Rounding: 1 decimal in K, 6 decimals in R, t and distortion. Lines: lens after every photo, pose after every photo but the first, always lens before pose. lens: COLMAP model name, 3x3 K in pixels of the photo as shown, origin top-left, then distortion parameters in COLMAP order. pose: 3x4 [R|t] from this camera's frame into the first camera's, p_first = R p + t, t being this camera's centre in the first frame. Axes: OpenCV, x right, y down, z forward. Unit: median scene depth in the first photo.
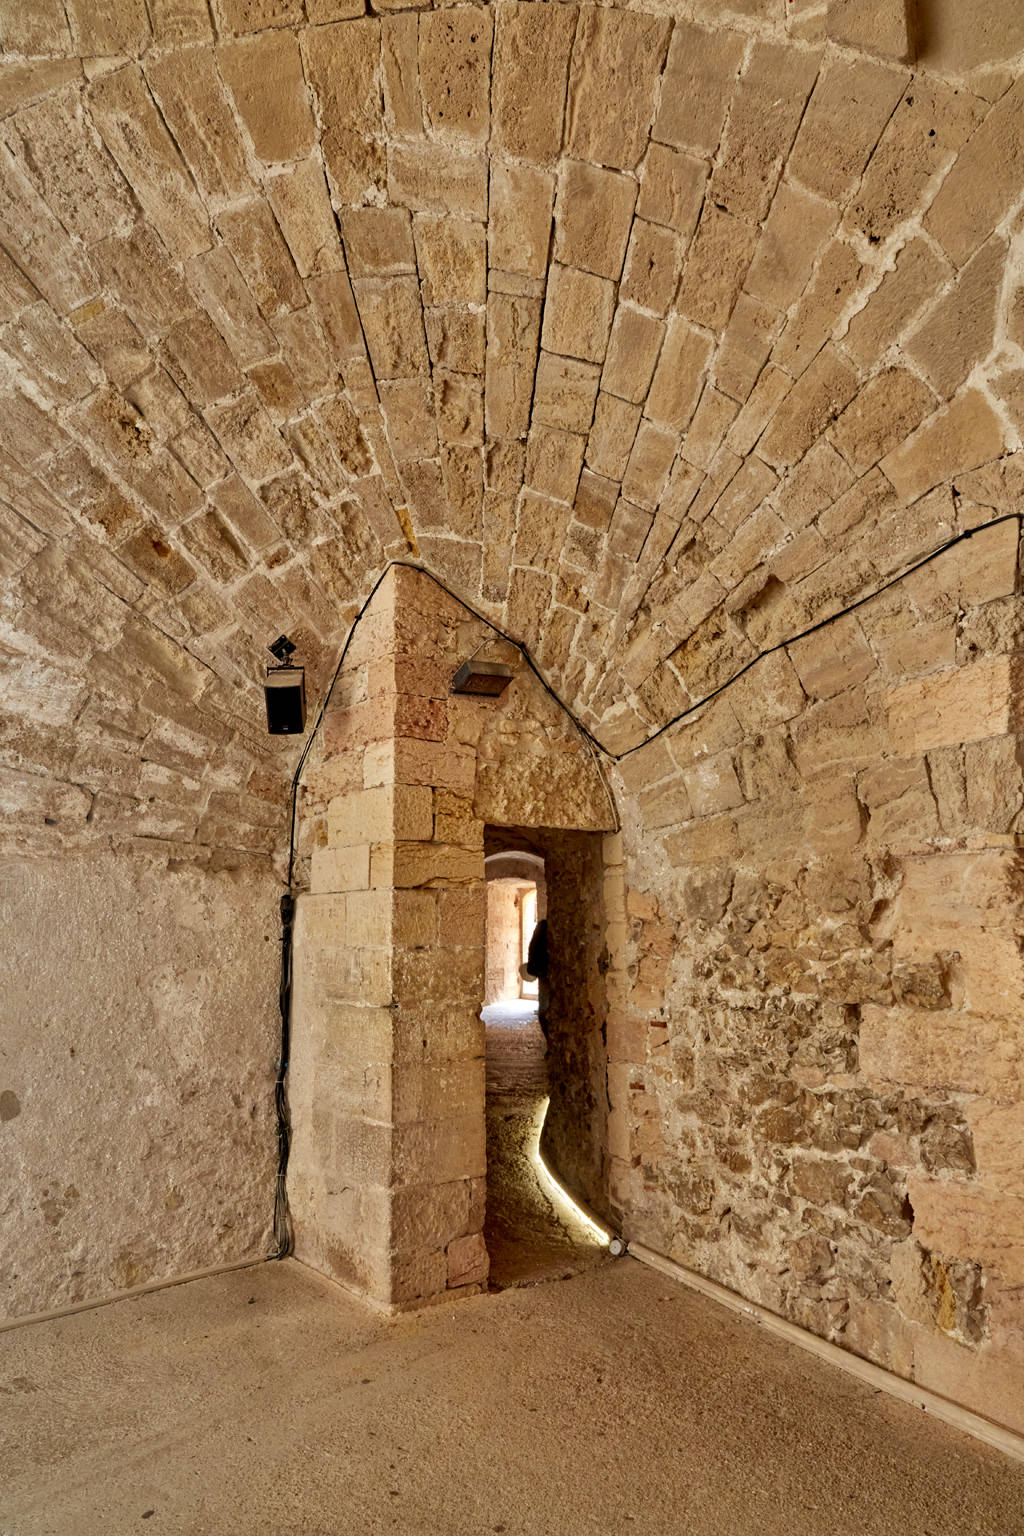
lens RADIAL K [[1045.3, 0, 512.8], [0, 1045.3, 772.2], [0, 0, 1]] dist [0.003248, -0.000776]
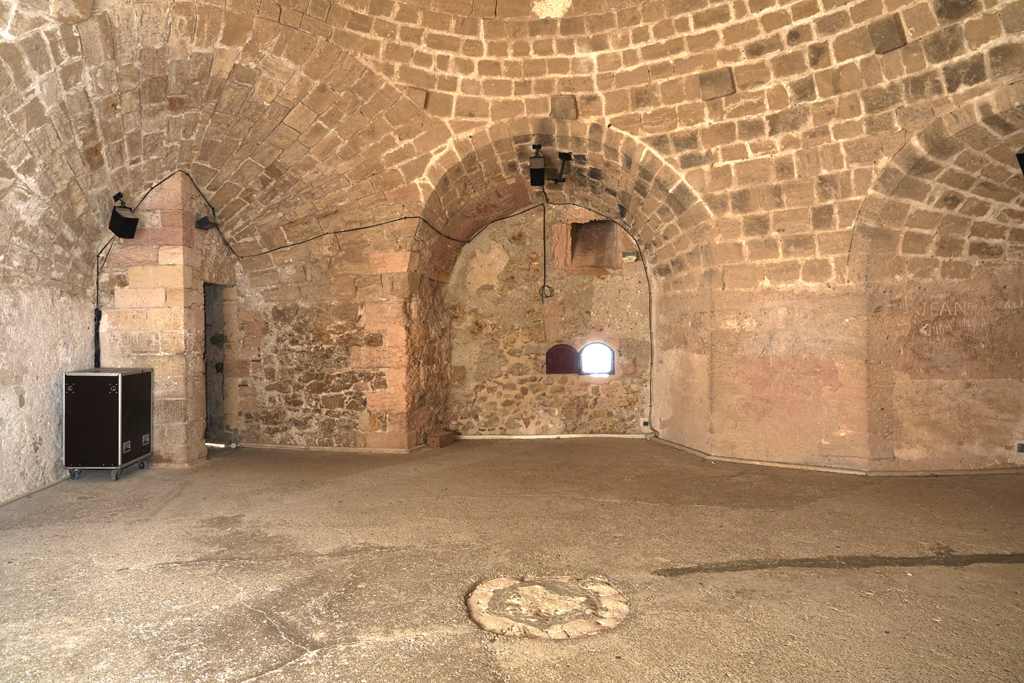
lens RADIAL K [[696.8, 0, 512.0], [0, 696.8, 341.5], [0, 0, 1]] dist [0.003248, -0.000776]
pose [[0.618722, -0.009674, 0.785551, -0.951968], [-0.108186, 0.989348, 0.097394, -0.055773], [-0.778125, -0.145246, 0.611085, -0.649394]]
